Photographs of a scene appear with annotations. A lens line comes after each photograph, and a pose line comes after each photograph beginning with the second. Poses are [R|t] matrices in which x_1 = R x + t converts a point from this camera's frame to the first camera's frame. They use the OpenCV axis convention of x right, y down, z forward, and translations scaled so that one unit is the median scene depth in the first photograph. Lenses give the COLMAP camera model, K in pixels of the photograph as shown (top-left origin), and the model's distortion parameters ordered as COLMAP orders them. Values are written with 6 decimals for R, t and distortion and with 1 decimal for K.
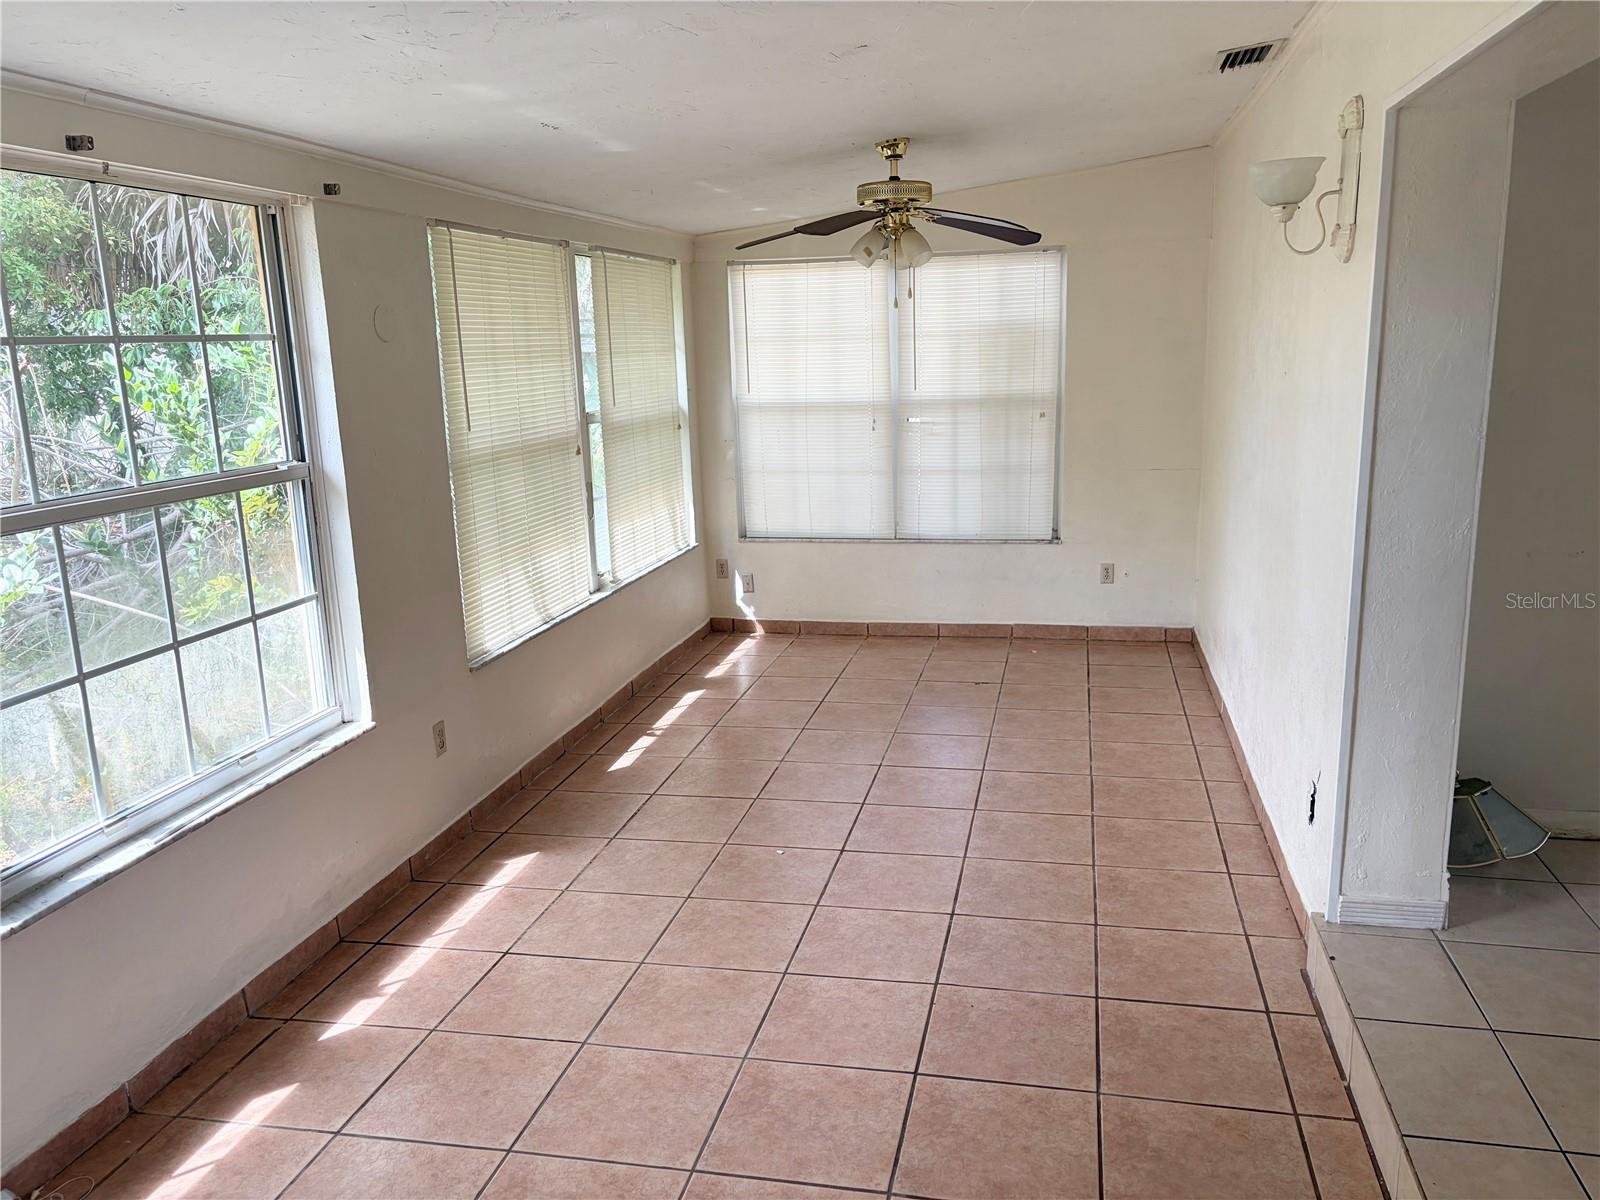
lens RADIAL K [[1229.9, 0, 811.5], [0, 1229.9, 595.9], [0, 0, 1]] dist [0.053258, -0.013115]
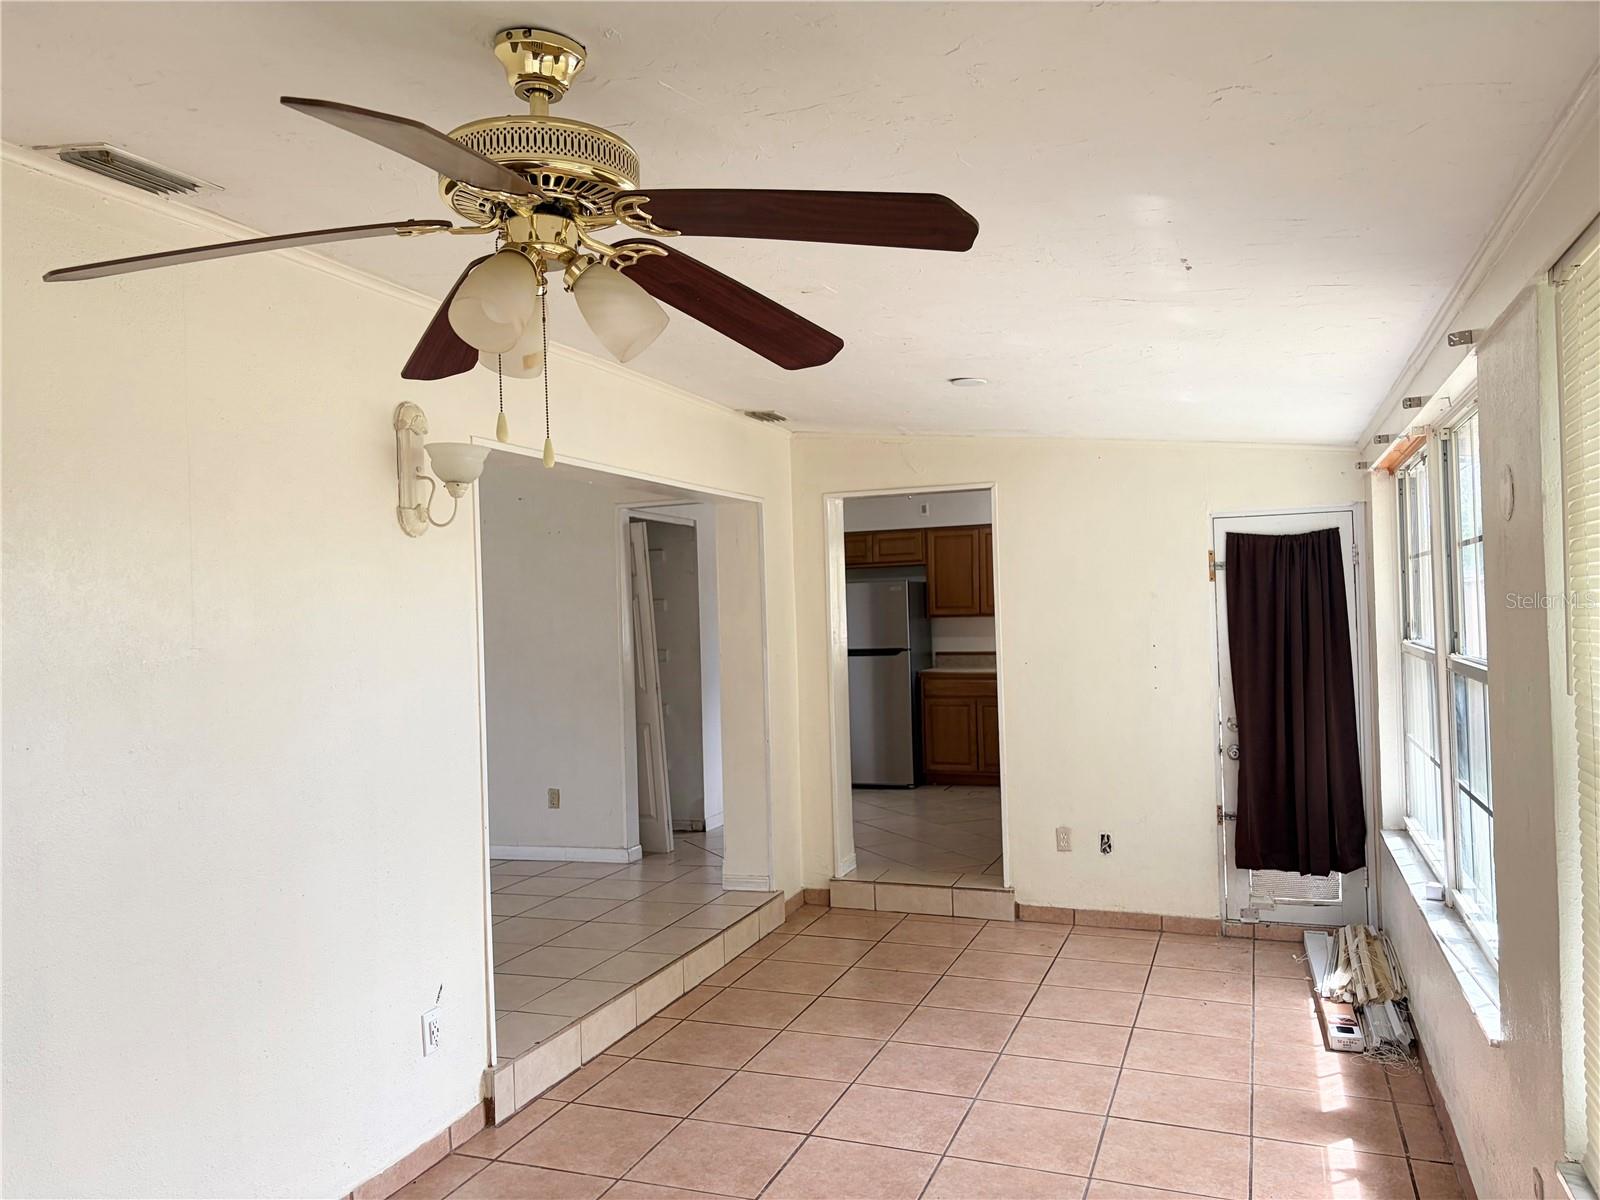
lens RADIAL K [[1229.9, 0, 799.3], [0, 1229.9, 601.9], [0, 0, 1]] dist [0.053258, -0.013115]
pose [[-0.987077, 0.060576, 0.148353, -0.061665], [0.088140, 0.978409, 0.186939, -0.262547], [-0.133826, 0.197599, -0.971105, 1.399932]]
